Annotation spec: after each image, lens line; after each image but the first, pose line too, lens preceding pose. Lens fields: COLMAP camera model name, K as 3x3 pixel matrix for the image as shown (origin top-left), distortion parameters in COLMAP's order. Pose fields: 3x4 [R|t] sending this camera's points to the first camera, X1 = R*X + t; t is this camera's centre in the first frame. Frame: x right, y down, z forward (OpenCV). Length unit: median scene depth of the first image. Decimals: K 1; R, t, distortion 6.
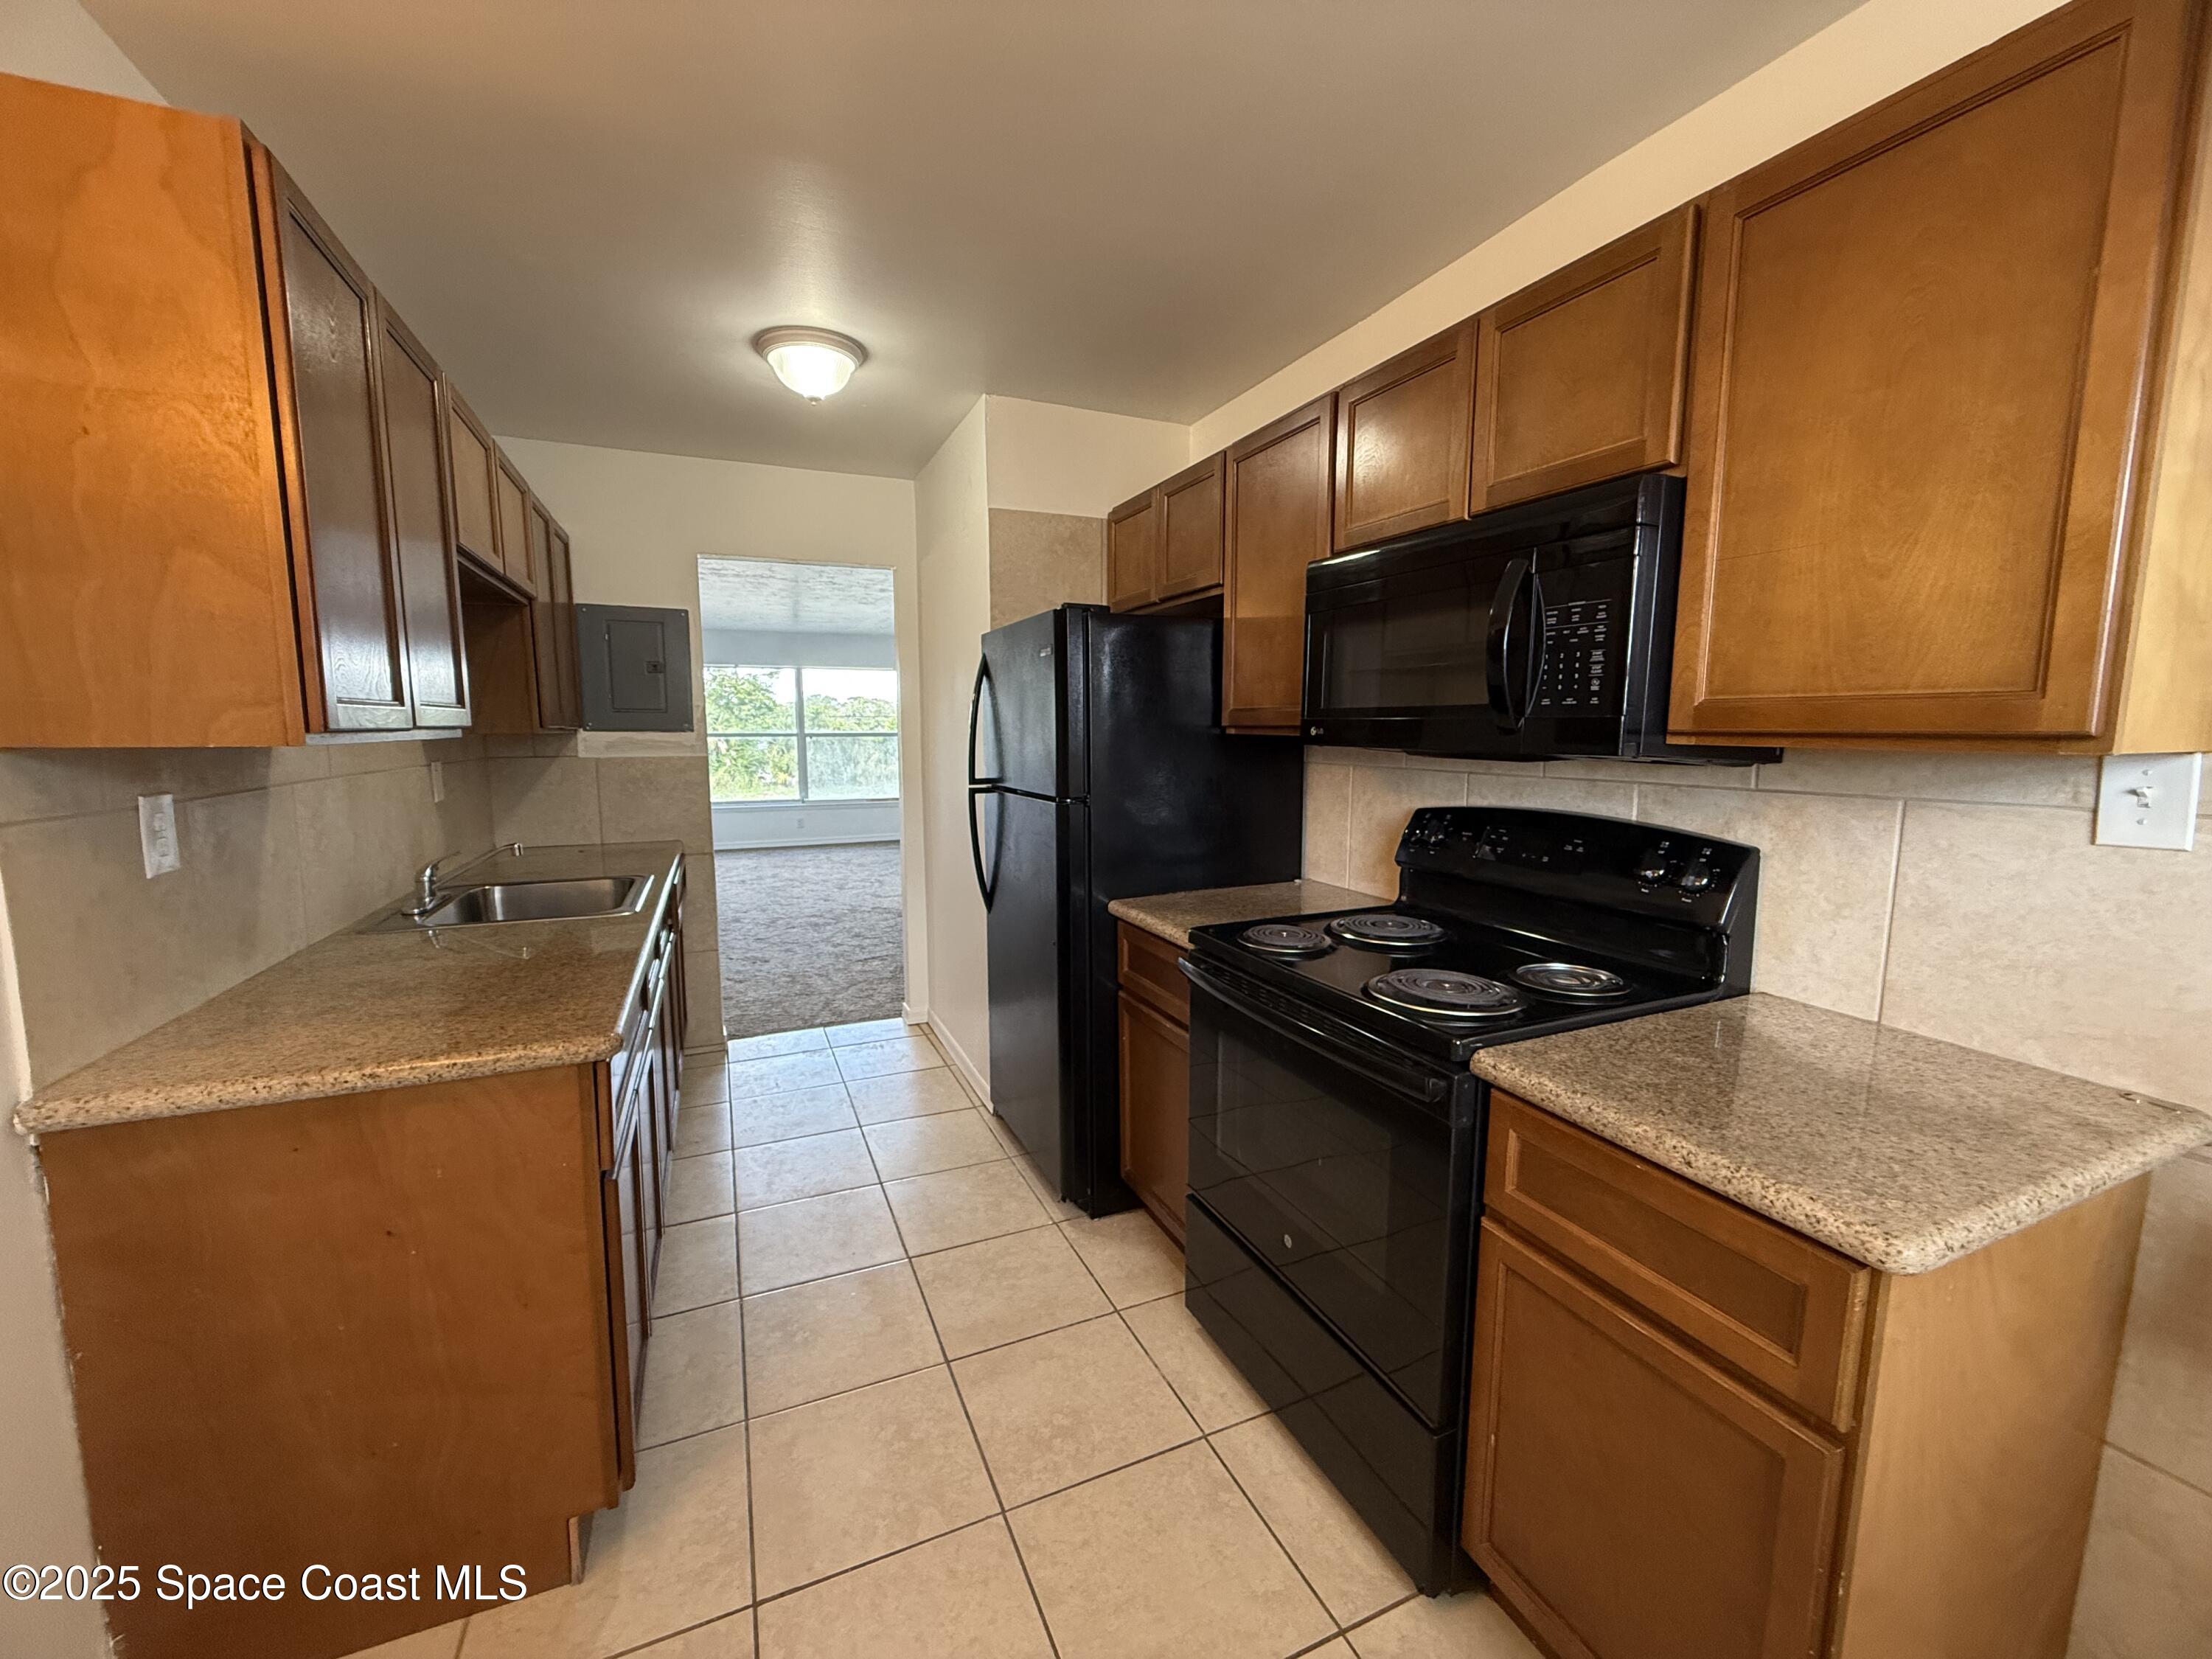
lens RADIAL K [[870.4, 0, 1094.9], [0, 870.4, 828.3], [0, 0, 1]] dist [-0.001995, 0.000301]
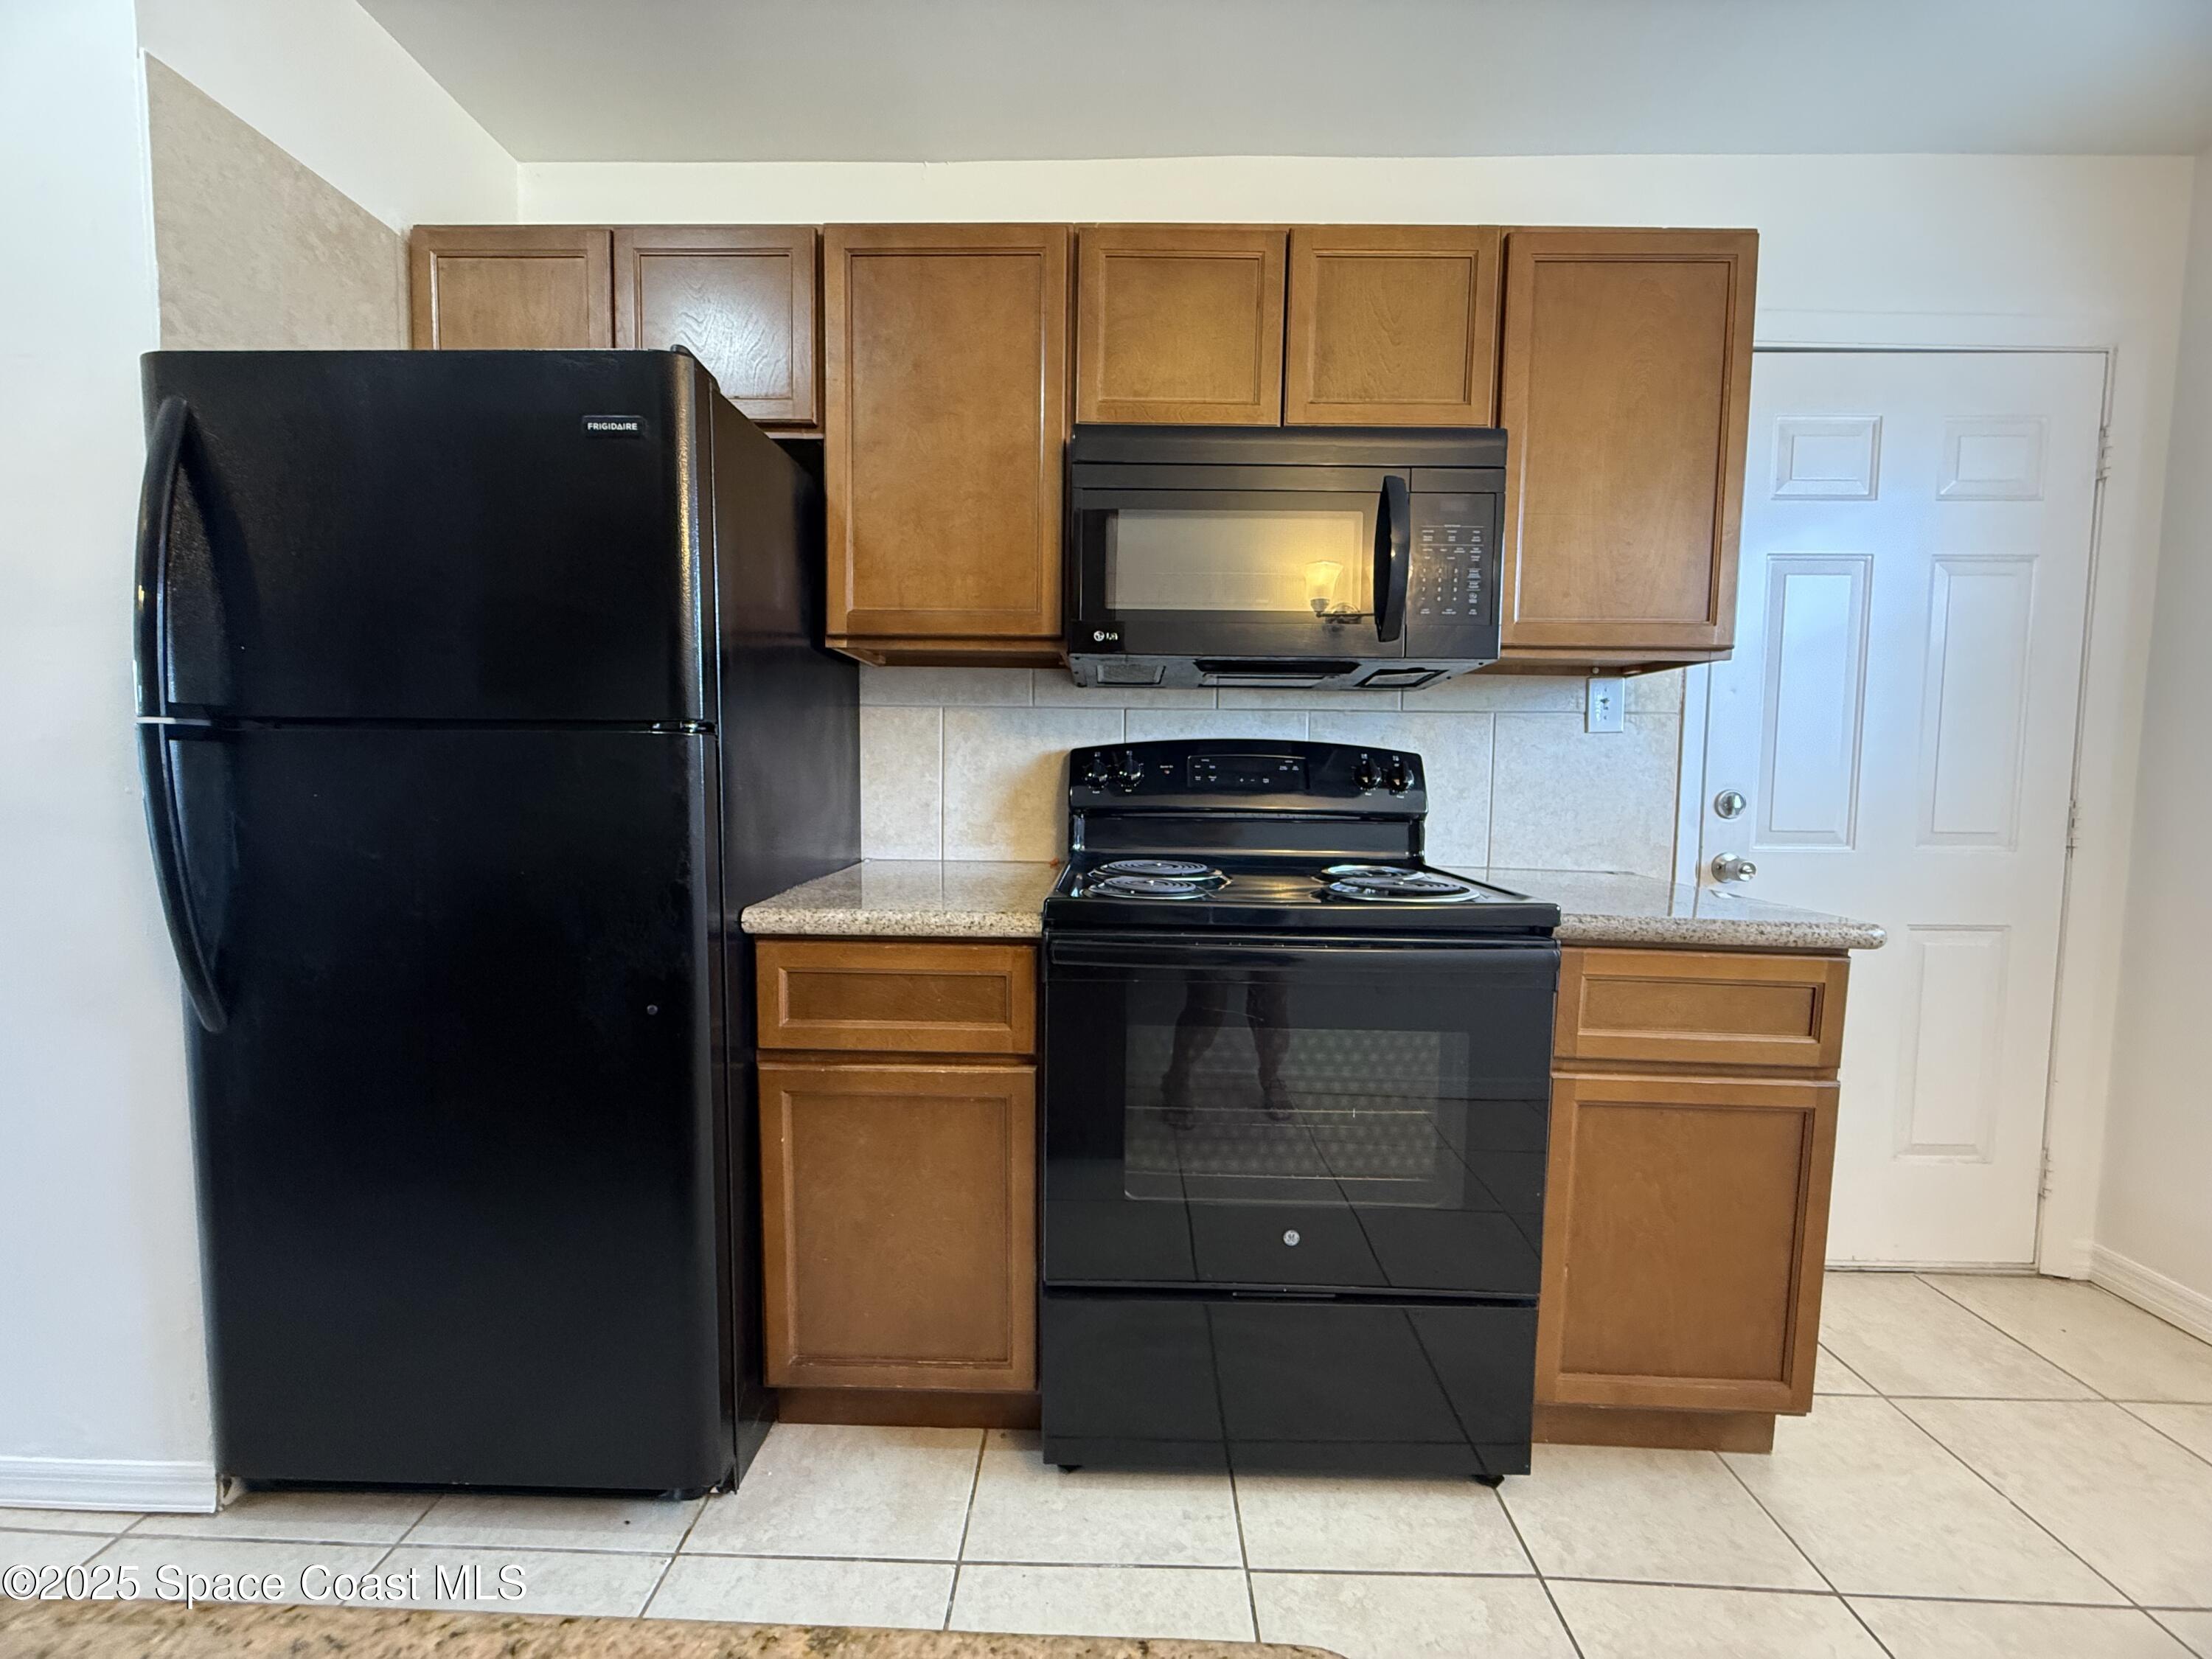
lens RADIAL K [[870.4, 0, 1103.9], [0, 870.4, 828.0], [0, 0, 1]] dist [-0.001995, 0.000301]
pose [[0.425526, -0.053858, 0.903342, -0.483953], [0.091690, 0.995656, 0.016170, 0.053067], [-0.900289, 0.075947, 0.428616, 0.663820]]
